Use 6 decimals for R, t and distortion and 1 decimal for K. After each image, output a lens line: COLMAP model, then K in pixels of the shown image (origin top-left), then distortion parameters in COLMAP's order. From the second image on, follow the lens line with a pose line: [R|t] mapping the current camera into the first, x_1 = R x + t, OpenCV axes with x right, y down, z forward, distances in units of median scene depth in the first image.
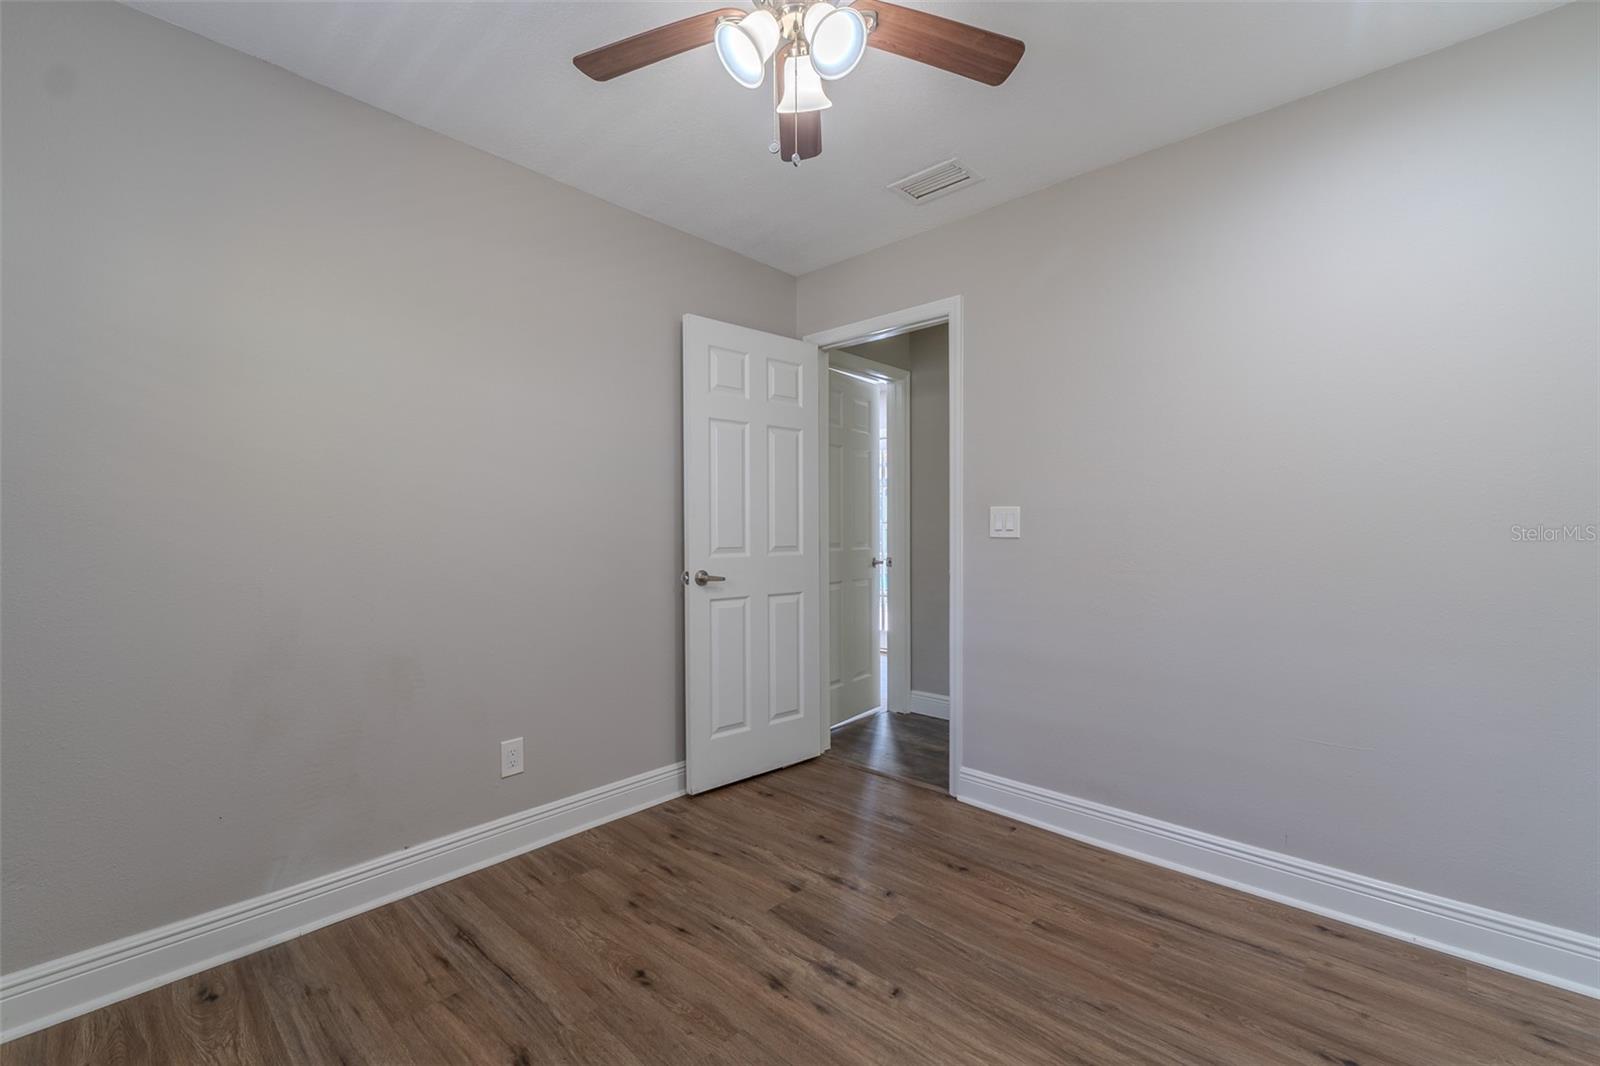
lens RADIAL K [[672.8, 0, 800.0], [0, 672.8, 533.0], [0, 0, 1]] dist [0.002505, 0.000296]
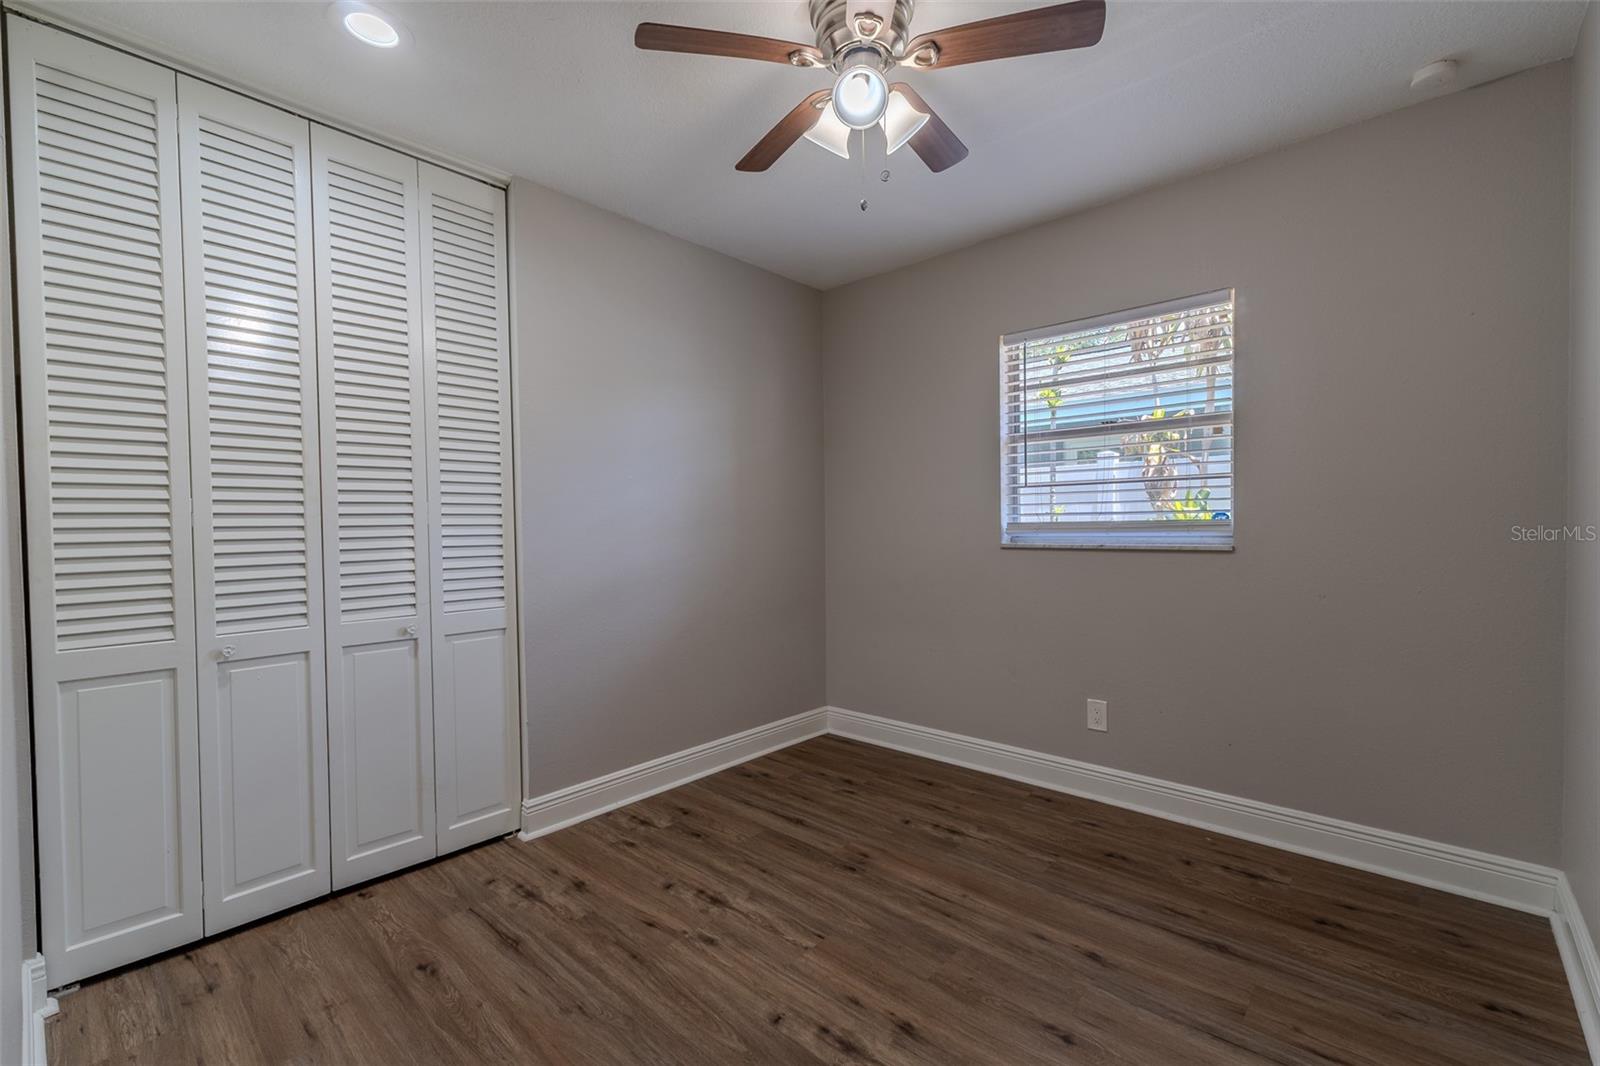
lens RADIAL K [[672.8, 0, 800.0], [0, 672.8, 533.0], [0, 0, 1]] dist [0.002505, 0.000296]
pose [[-0.999850, 0.014369, -0.009650, 0.112184], [0.014166, 0.999684, 0.020775, -0.020375], [0.009946, 0.020635, -0.999738, 1.975388]]
